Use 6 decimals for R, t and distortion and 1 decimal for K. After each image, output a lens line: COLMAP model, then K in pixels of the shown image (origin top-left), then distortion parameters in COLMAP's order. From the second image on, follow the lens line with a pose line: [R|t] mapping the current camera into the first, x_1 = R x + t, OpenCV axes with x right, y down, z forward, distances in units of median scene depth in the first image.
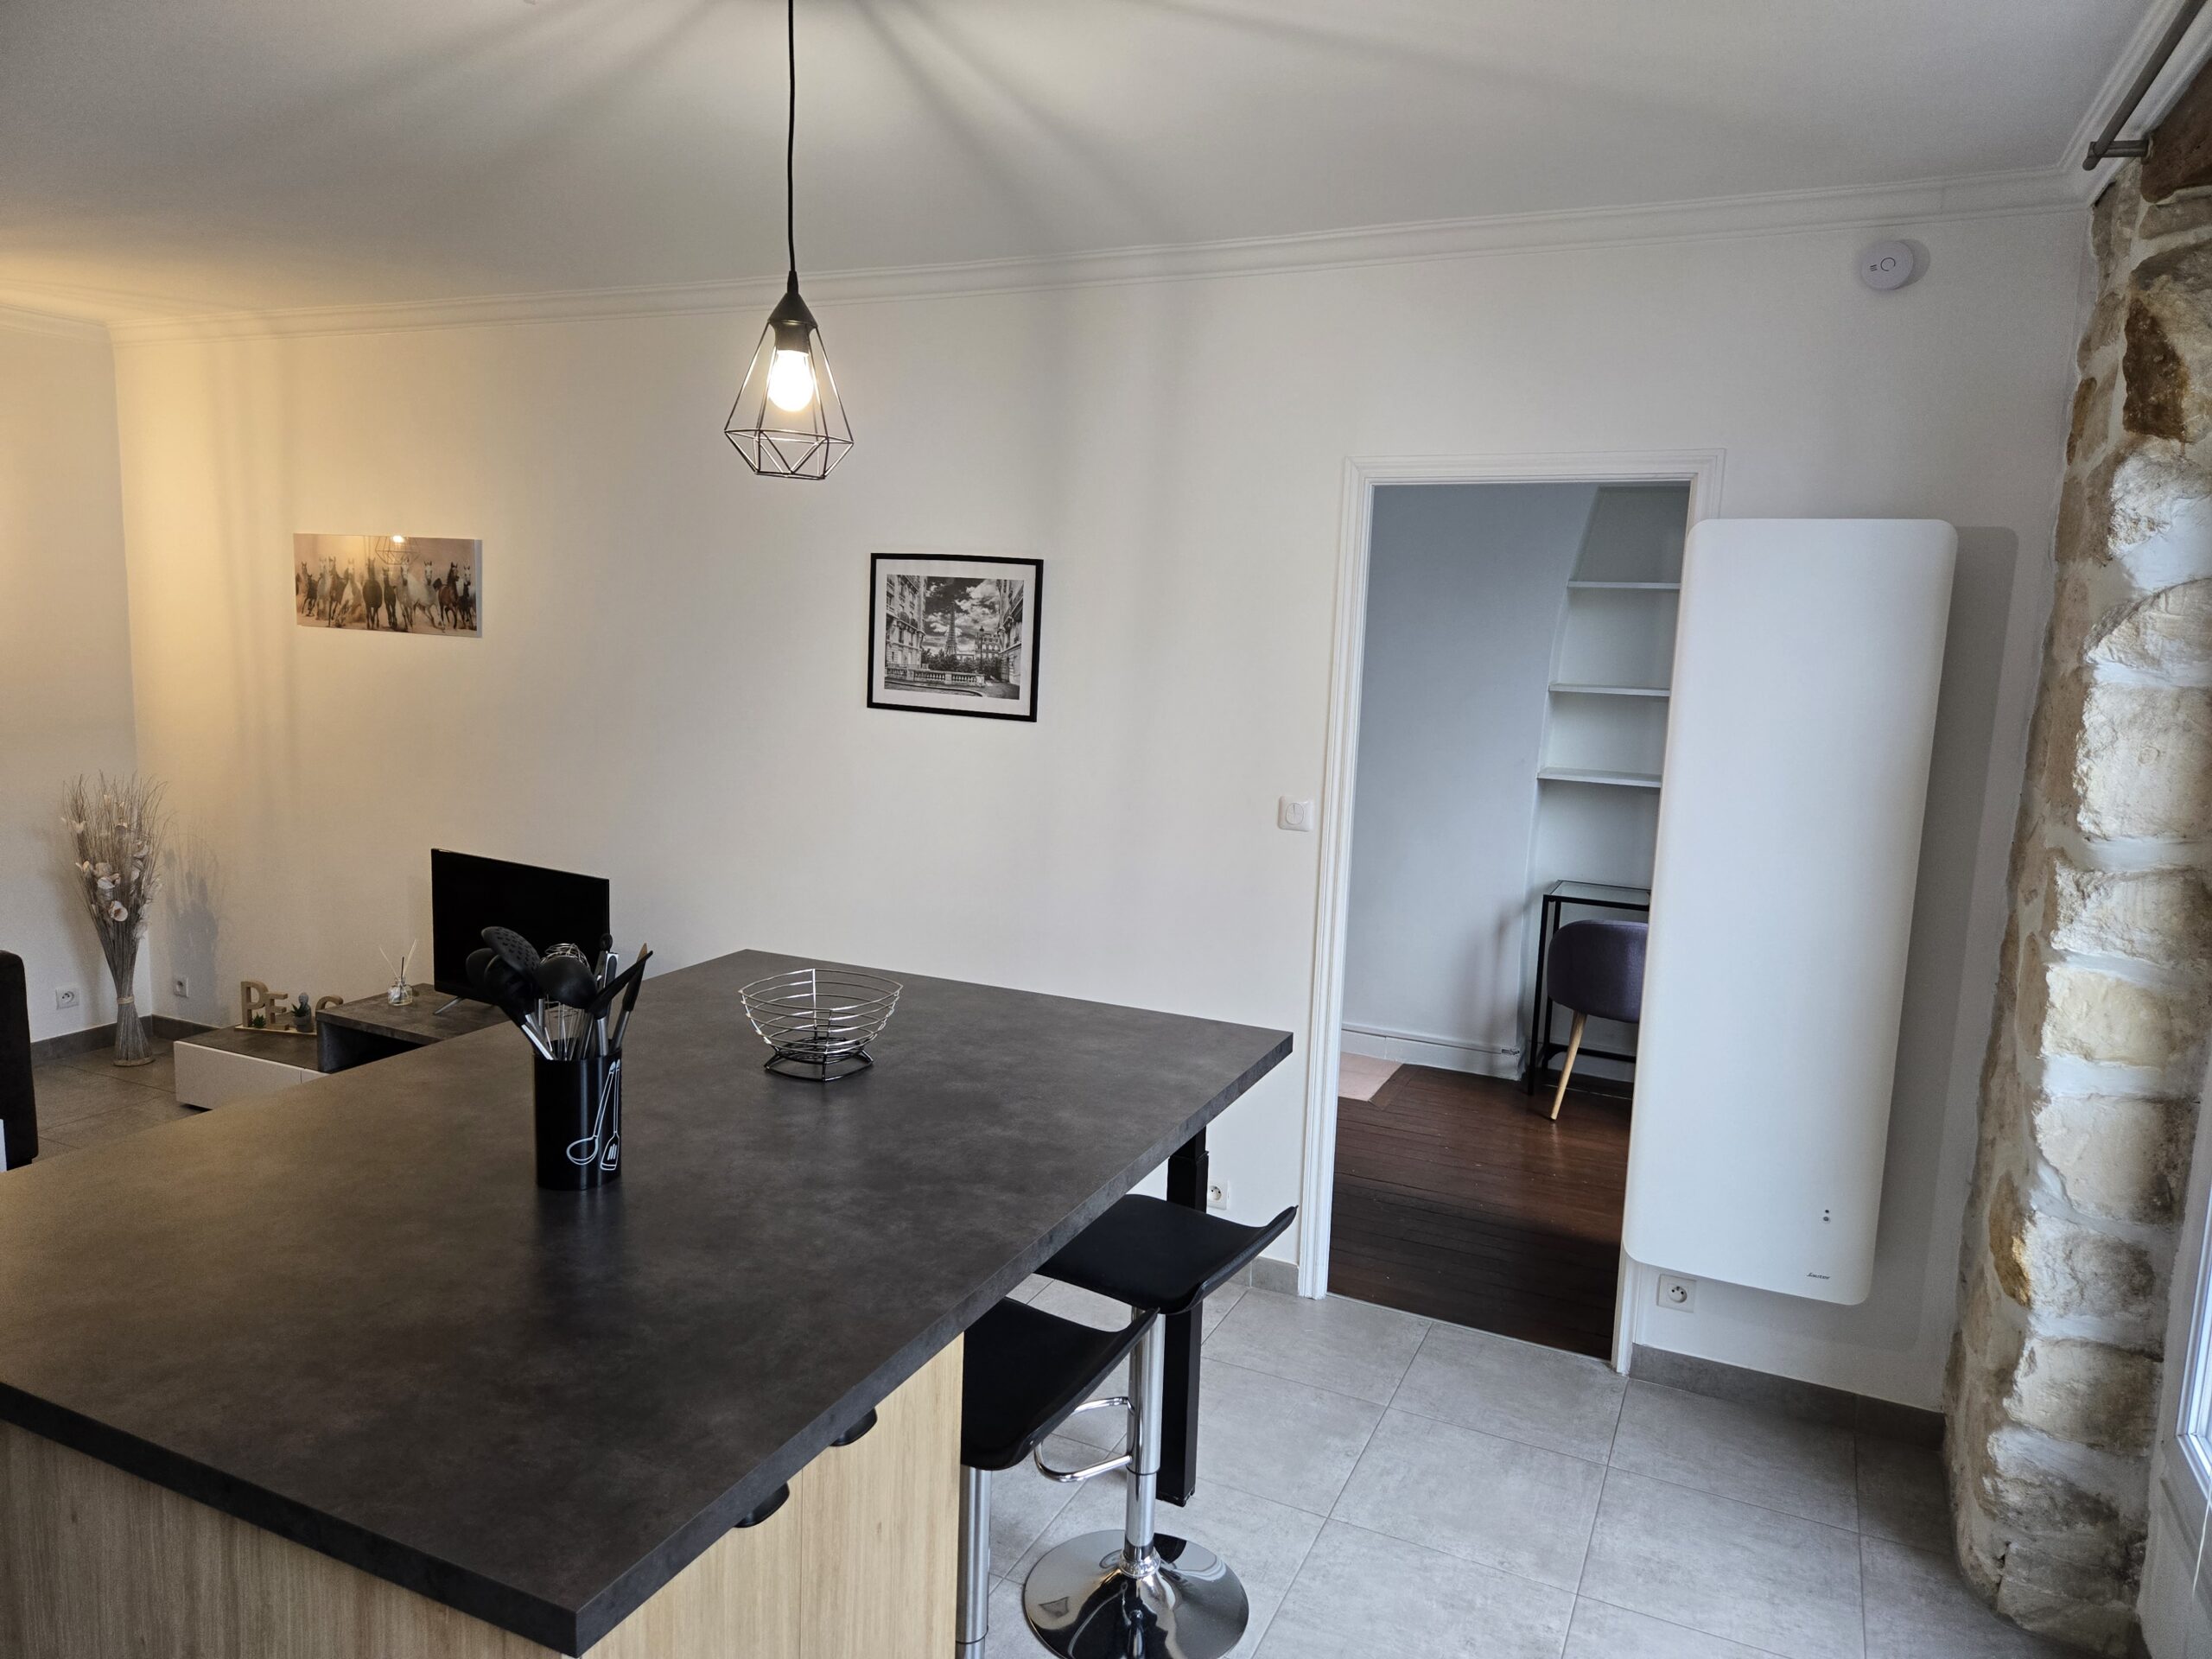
lens RADIAL K [[1494.5, 0, 1107.0], [0, 1494.5, 835.8], [0, 0, 1]] dist [0.036563, -0.006467]
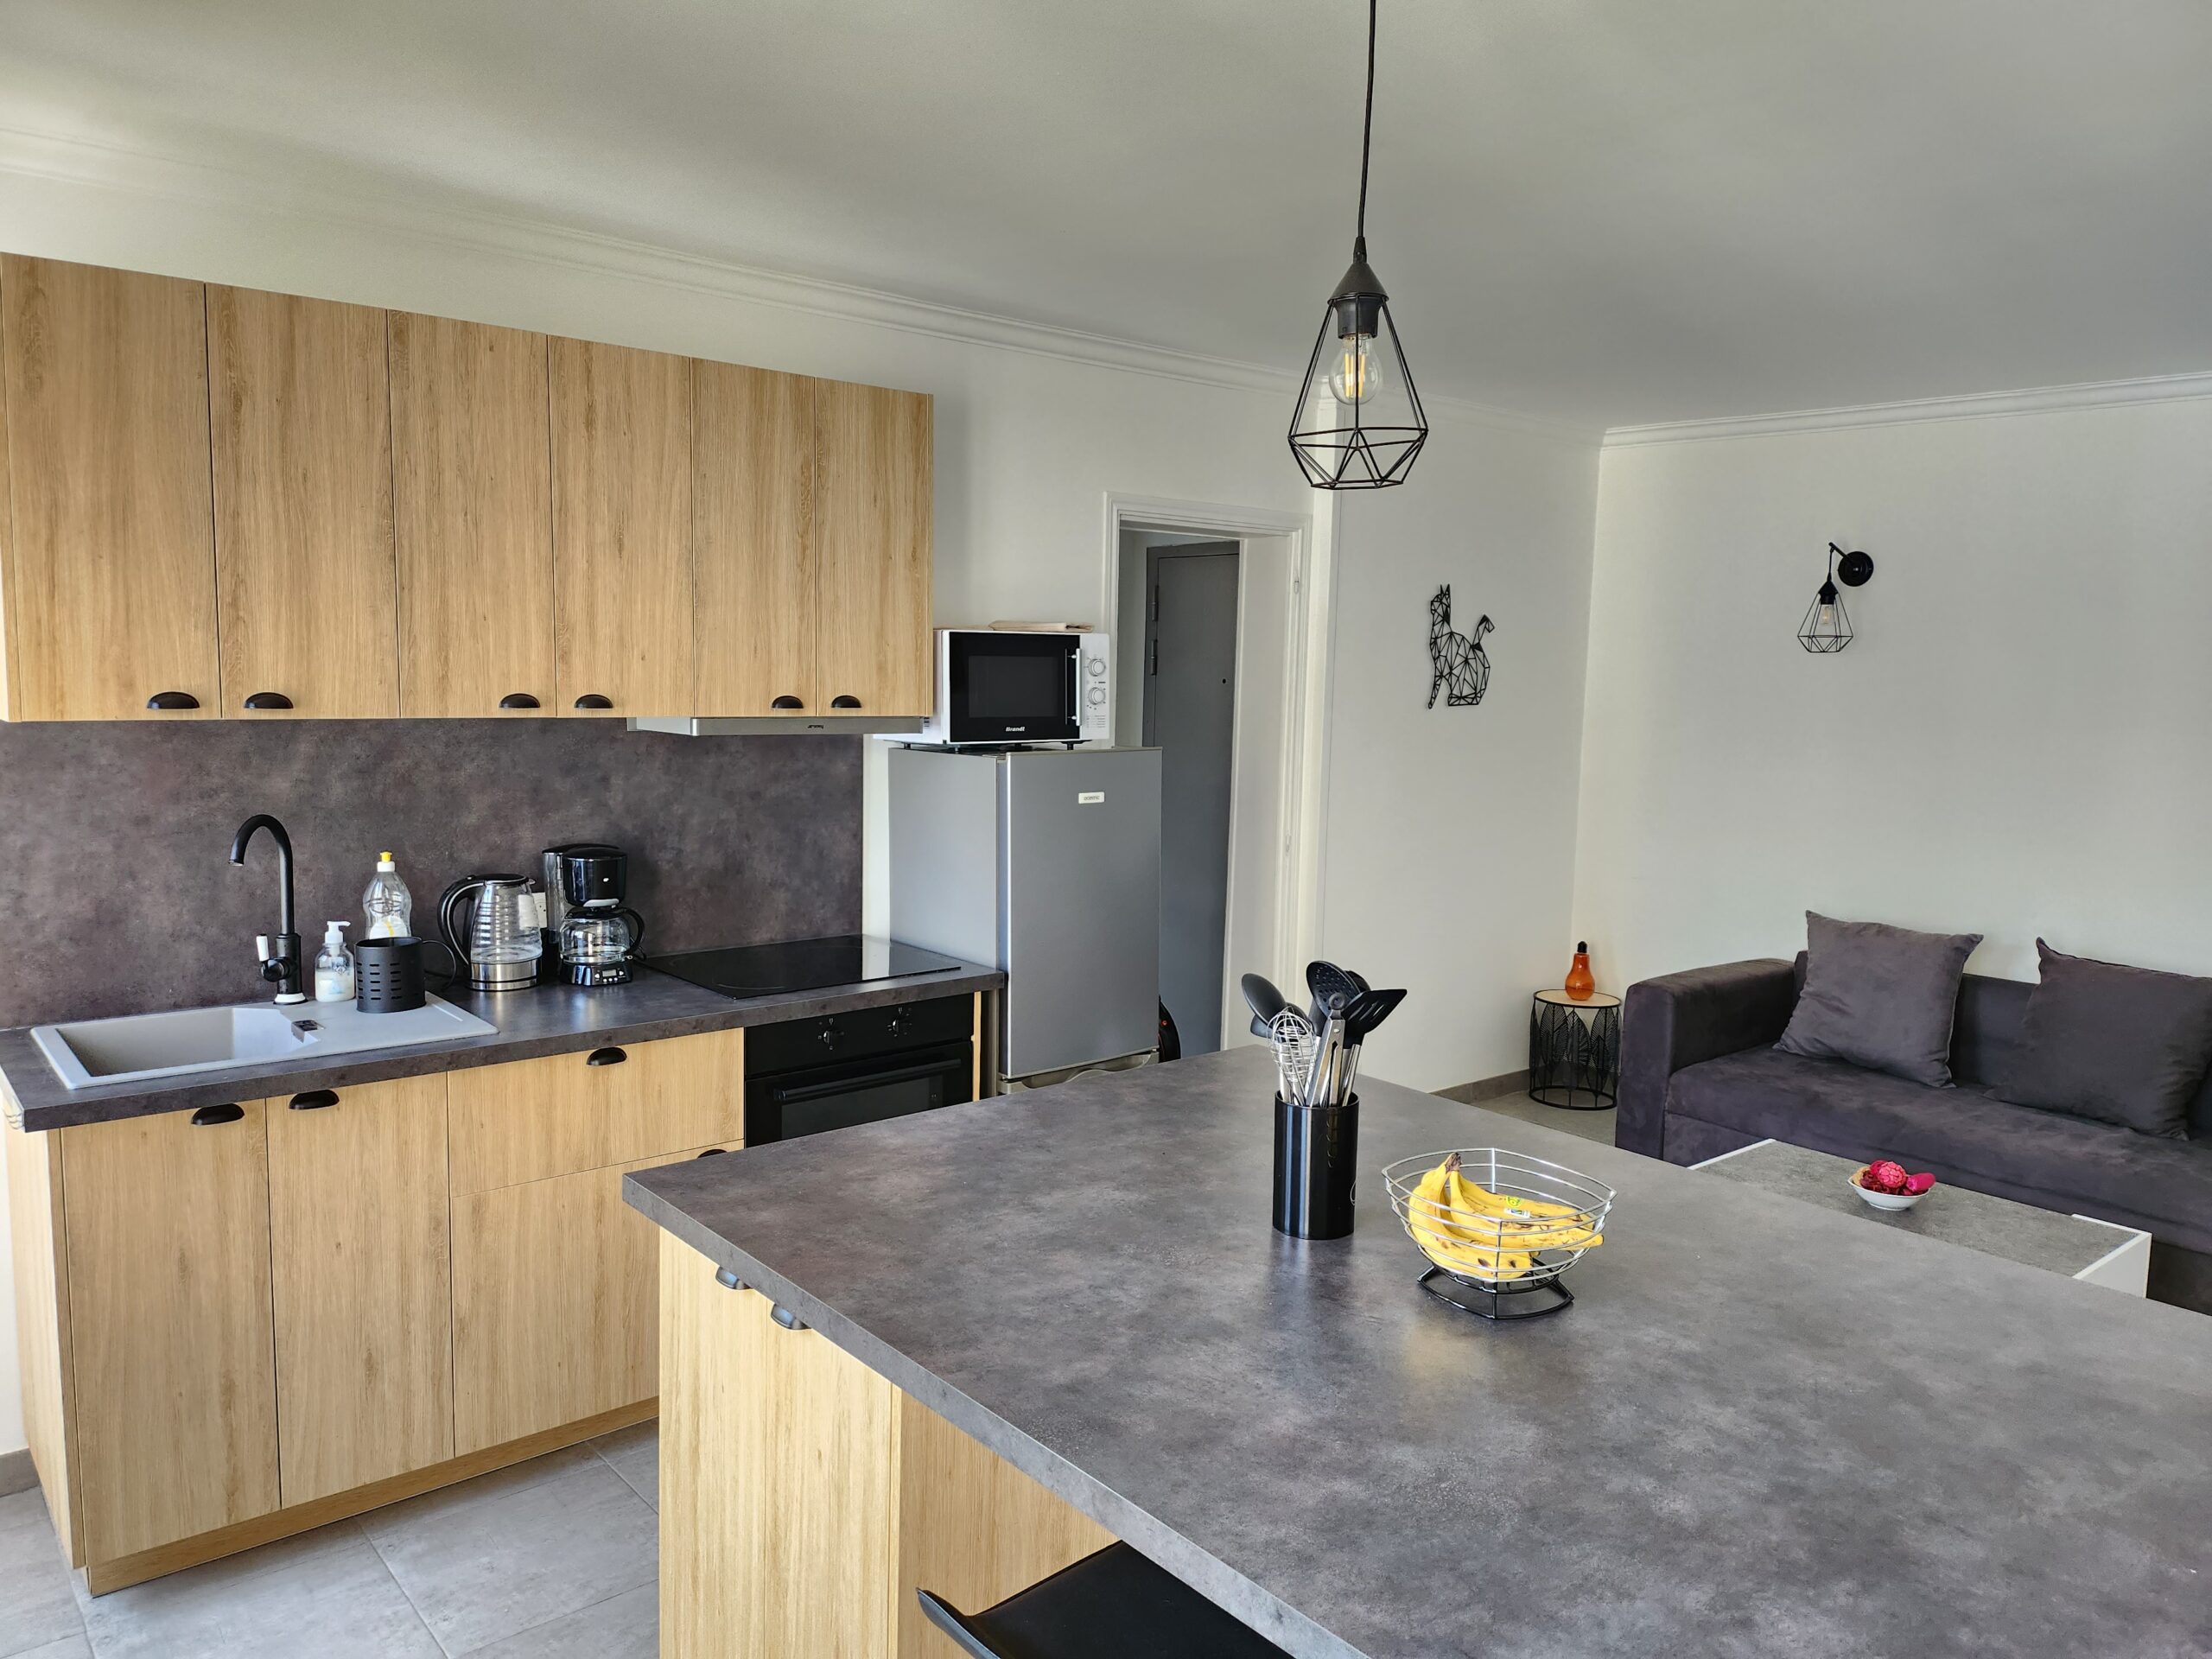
lens RADIAL K [[1545.6, 0, 1109.5], [0, 1545.6, 821.3], [0, 0, 1]] dist [0.008848, 0.001137]
pose [[-0.436214, 0.036780, -0.899091, 0.630079], [-0.176825, 0.976180, 0.125724, -0.143268], [0.882299, 0.213824, -0.419319, 1.307809]]
